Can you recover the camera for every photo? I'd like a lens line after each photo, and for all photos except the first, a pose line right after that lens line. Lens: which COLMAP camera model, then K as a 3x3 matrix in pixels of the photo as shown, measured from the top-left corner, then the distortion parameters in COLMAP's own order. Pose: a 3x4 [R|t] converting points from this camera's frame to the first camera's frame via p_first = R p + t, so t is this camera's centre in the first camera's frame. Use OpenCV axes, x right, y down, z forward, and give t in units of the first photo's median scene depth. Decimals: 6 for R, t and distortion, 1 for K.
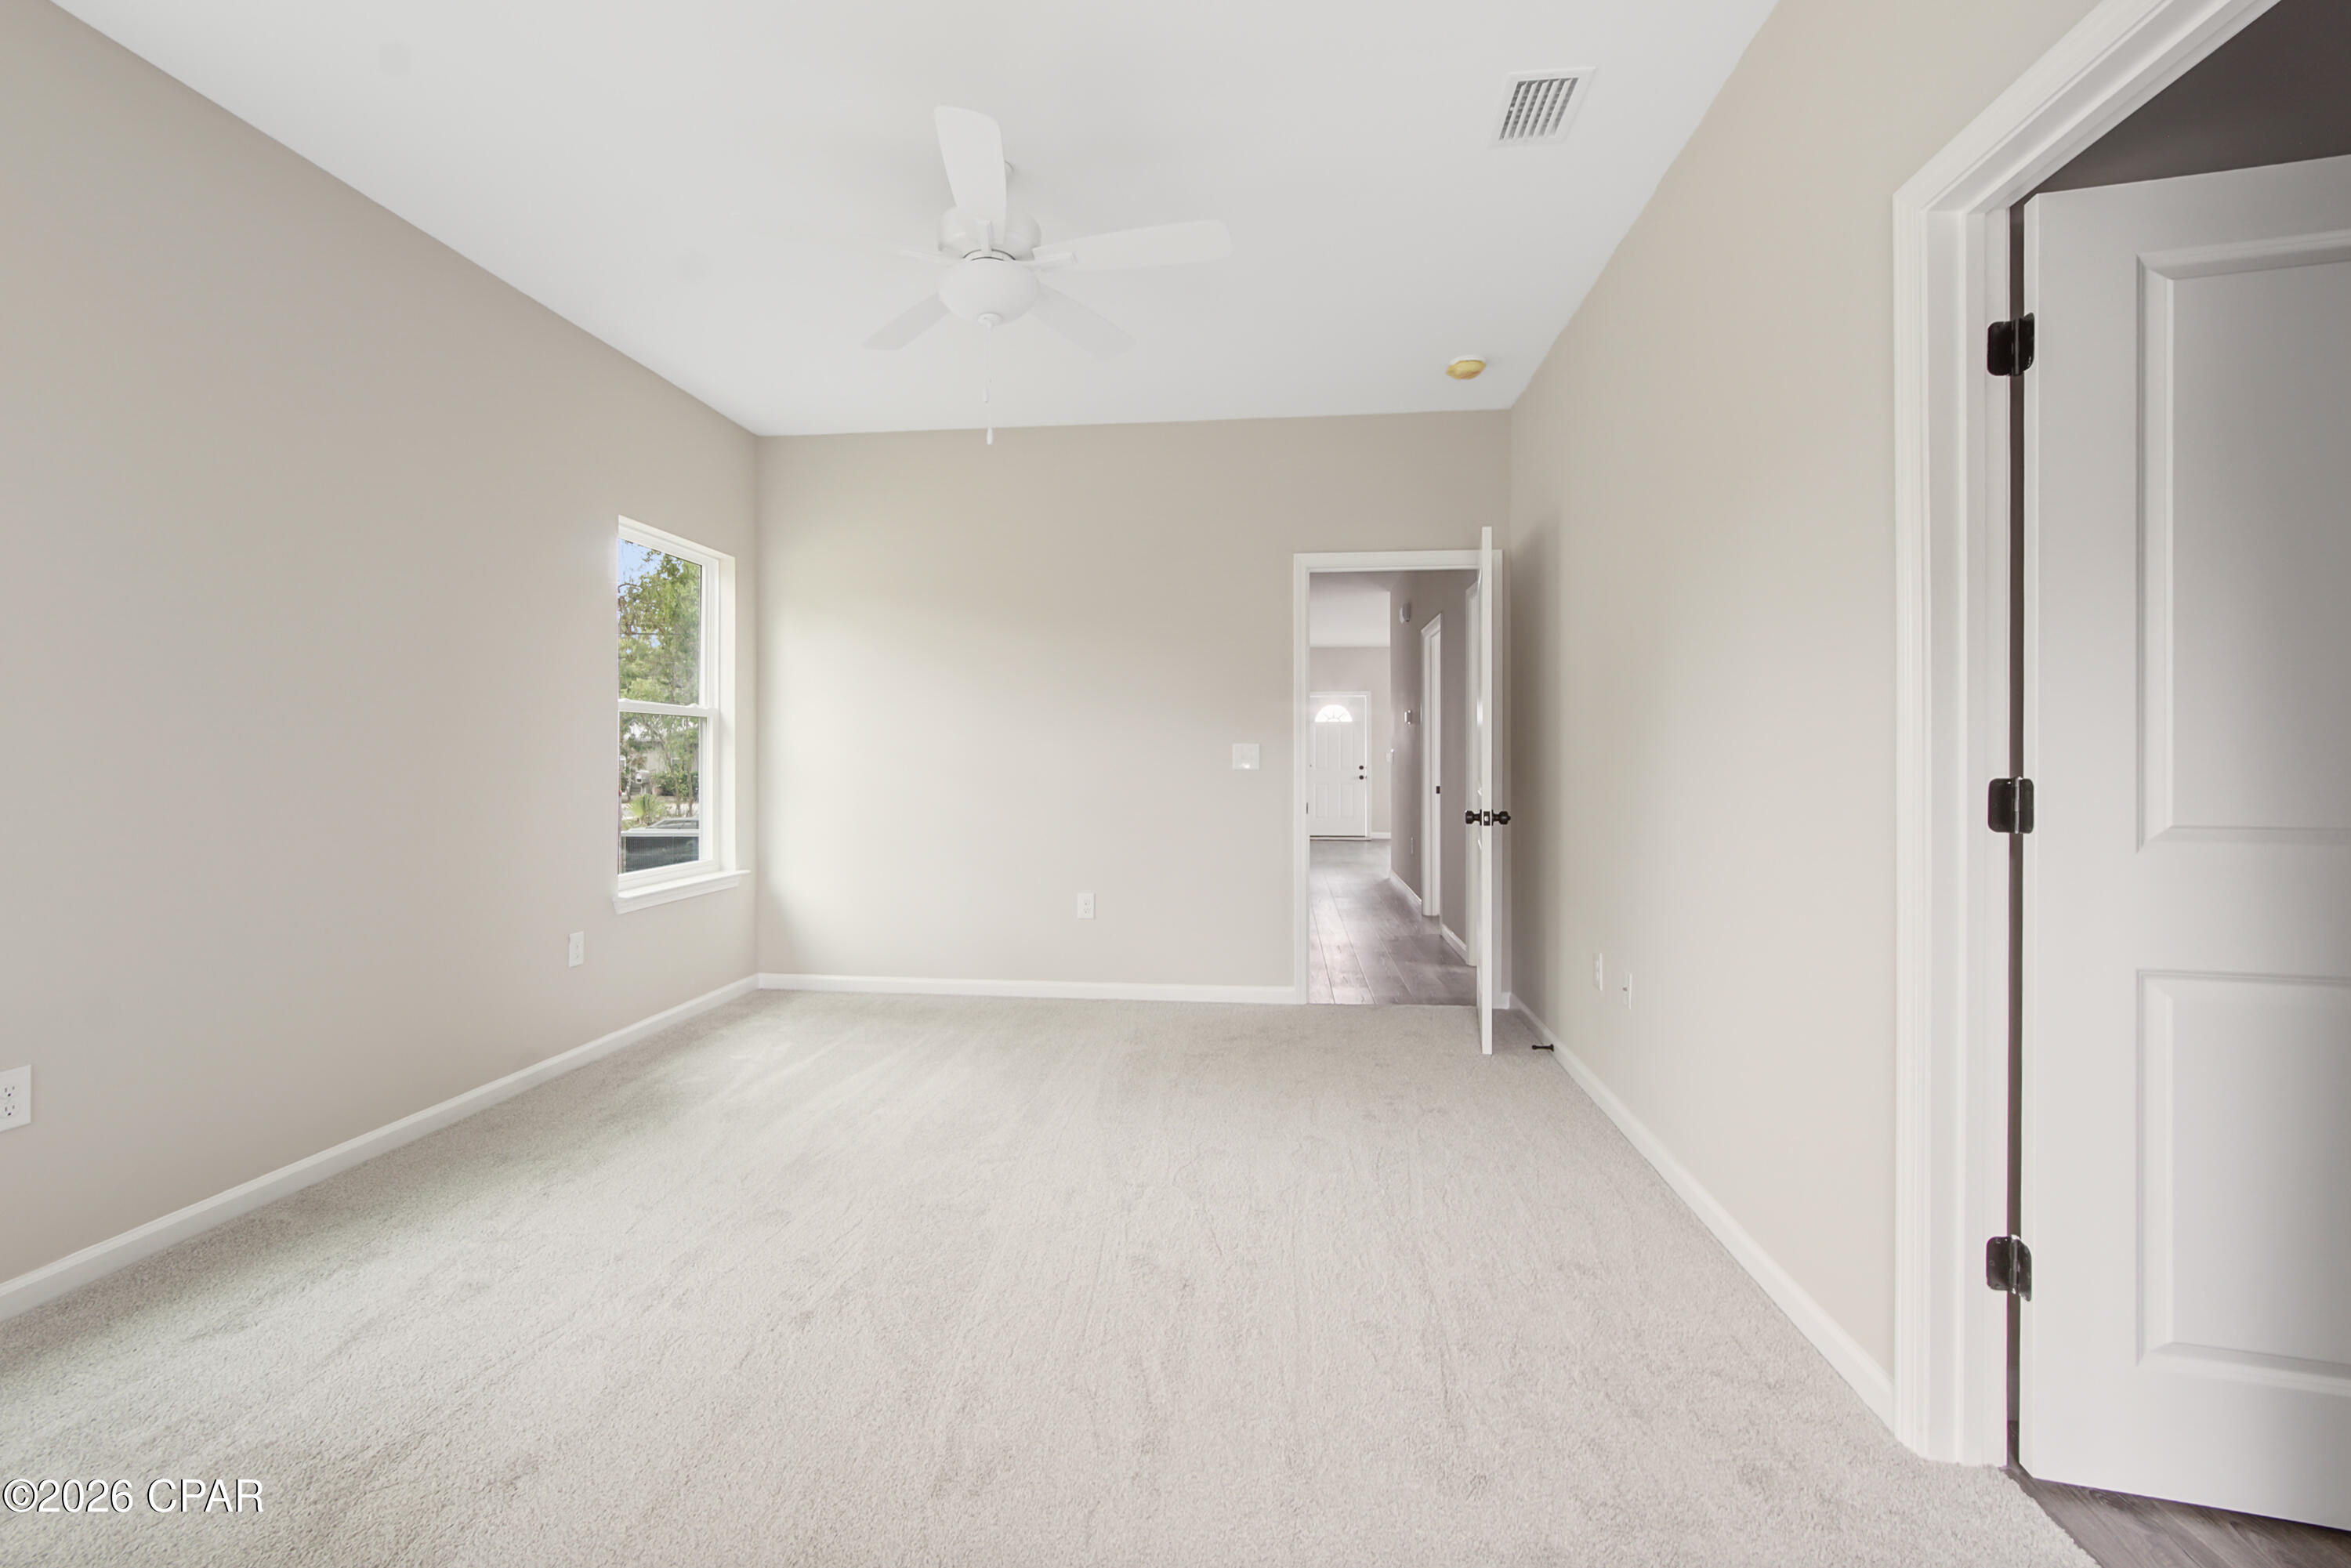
lens RADIAL K [[1045.0, 0, 1175.5], [0, 1045.0, 784.0], [0, 0, 1]] dist [-0.004333, 0.000359]
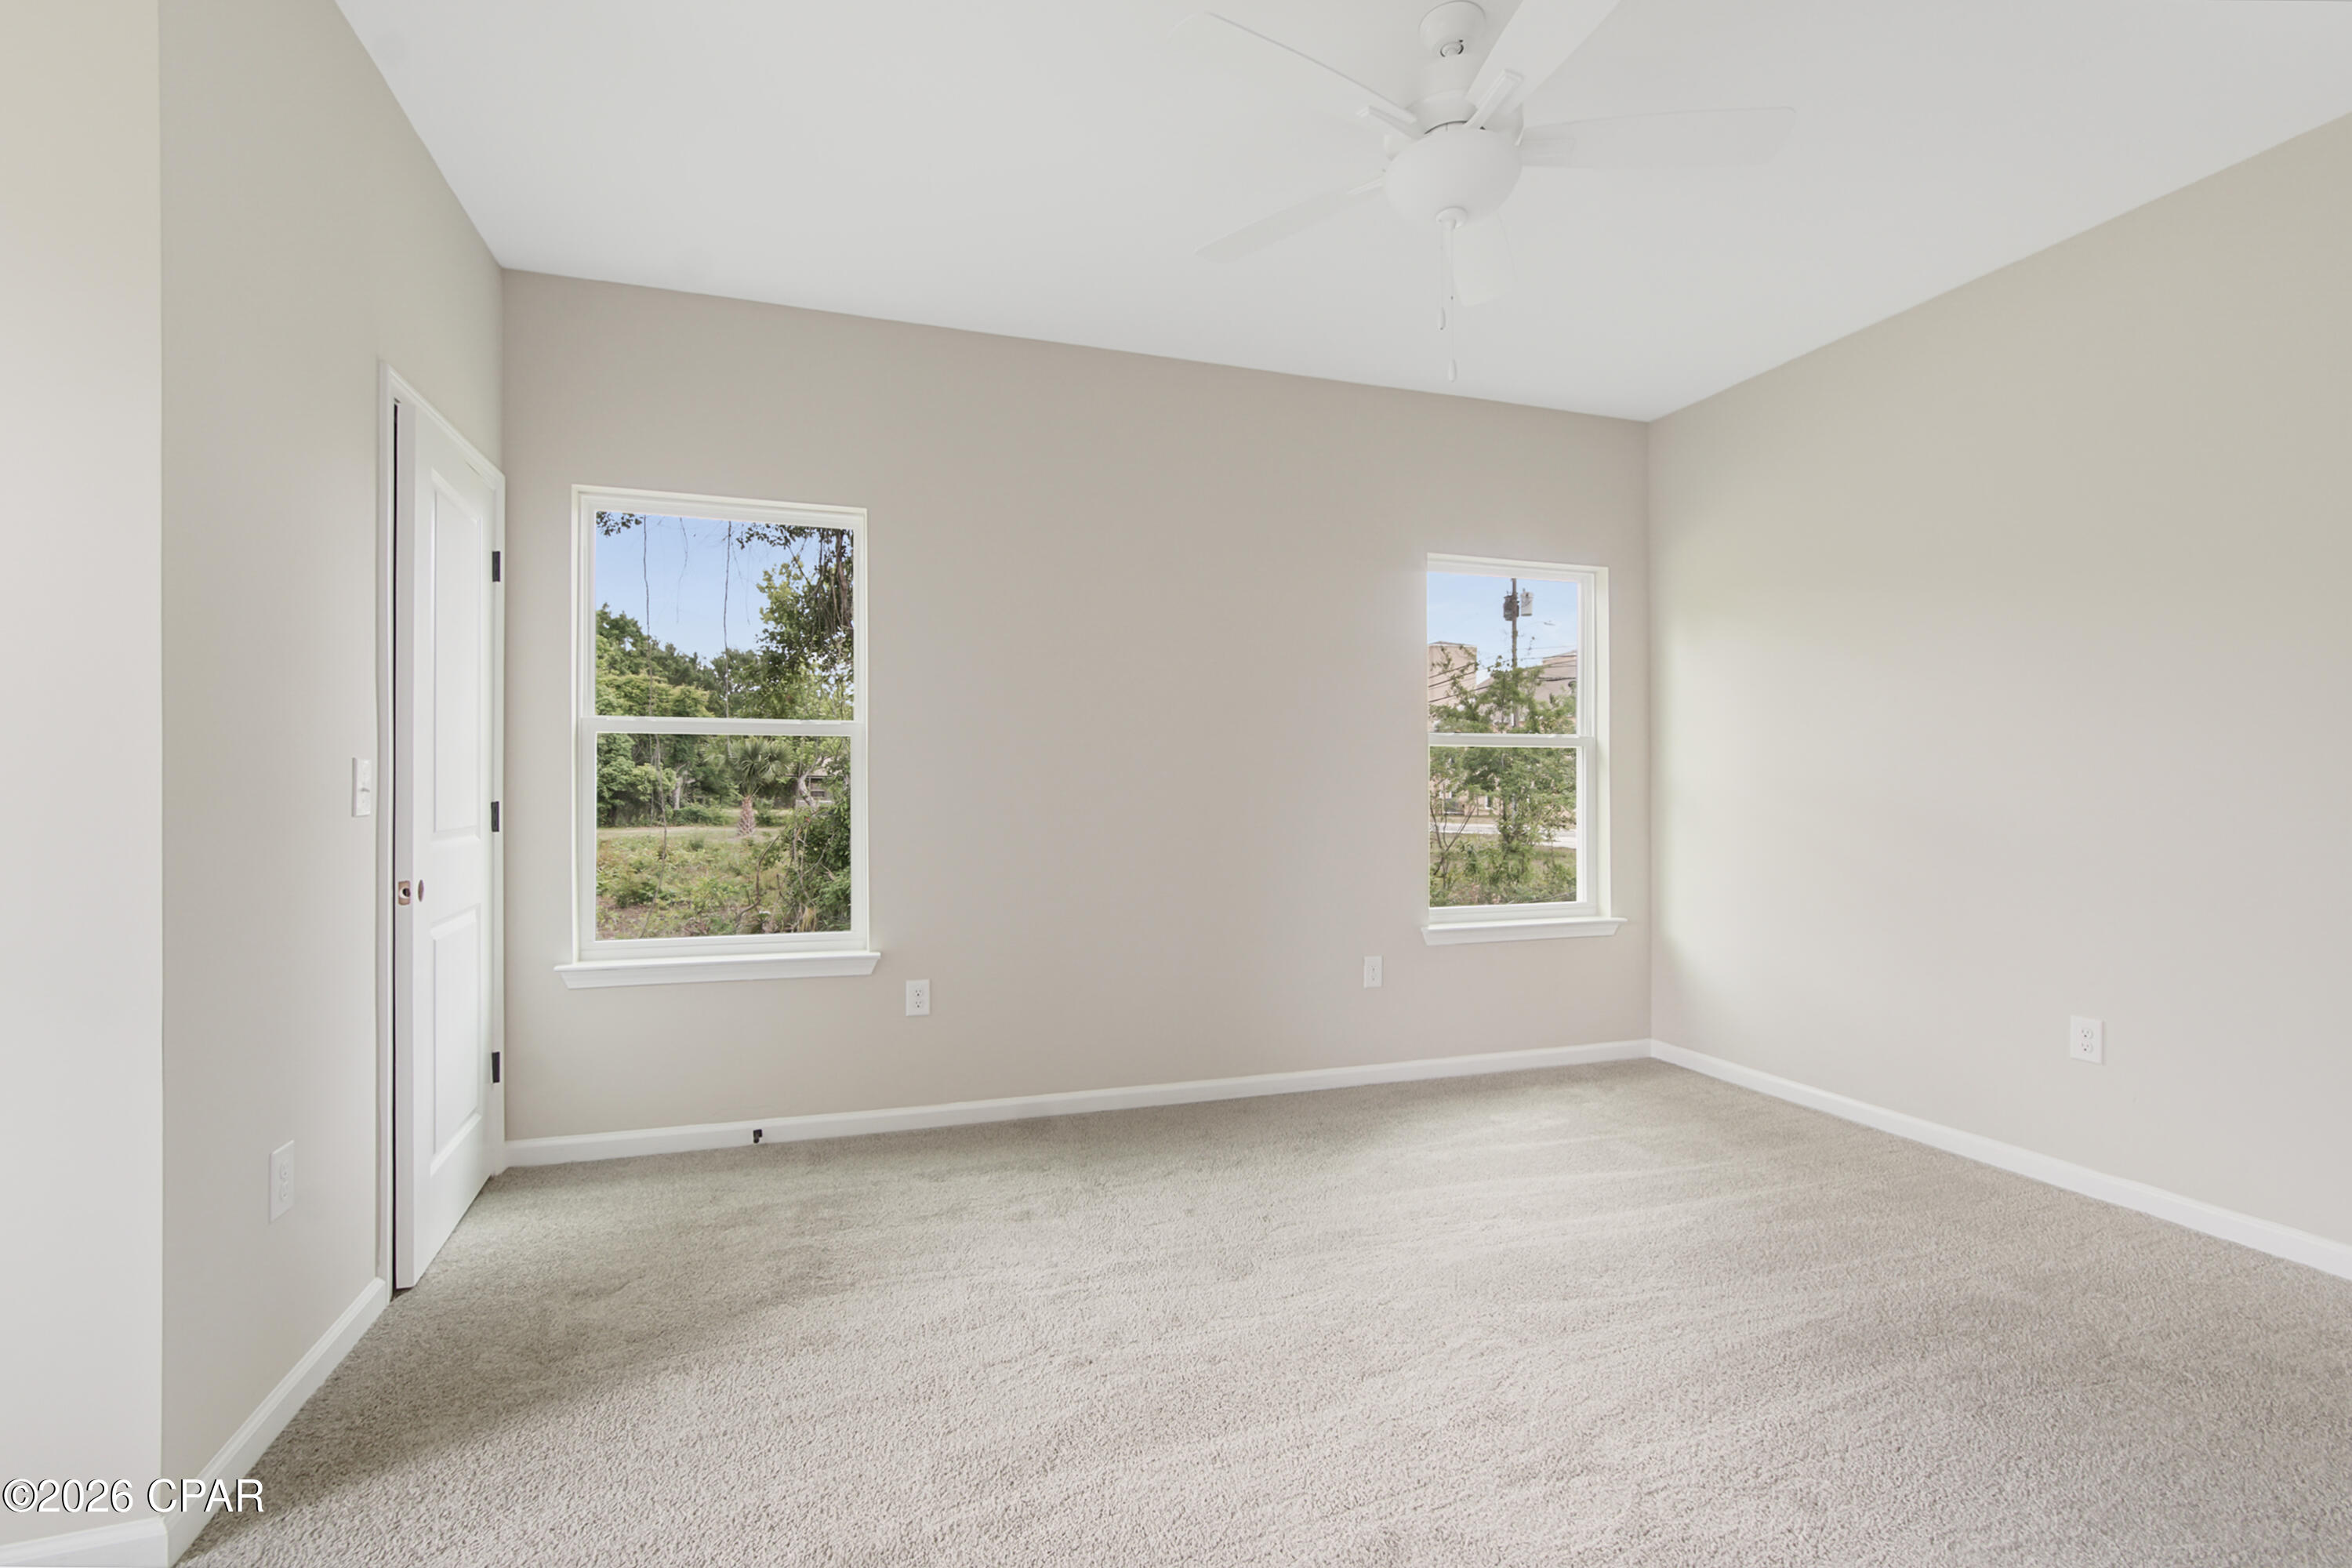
lens RADIAL K [[1054.0, 0, 1146.2], [0, 1054.0, 802.7], [0, 0, 1]] dist [-0.002358, -0.000315]
pose [[0.400048, 0.006287, -0.916473, 0.298655], [-0.015863, 0.999874, -0.000065, -0.010219], [0.916357, 0.014564, 0.400097, 0.333454]]
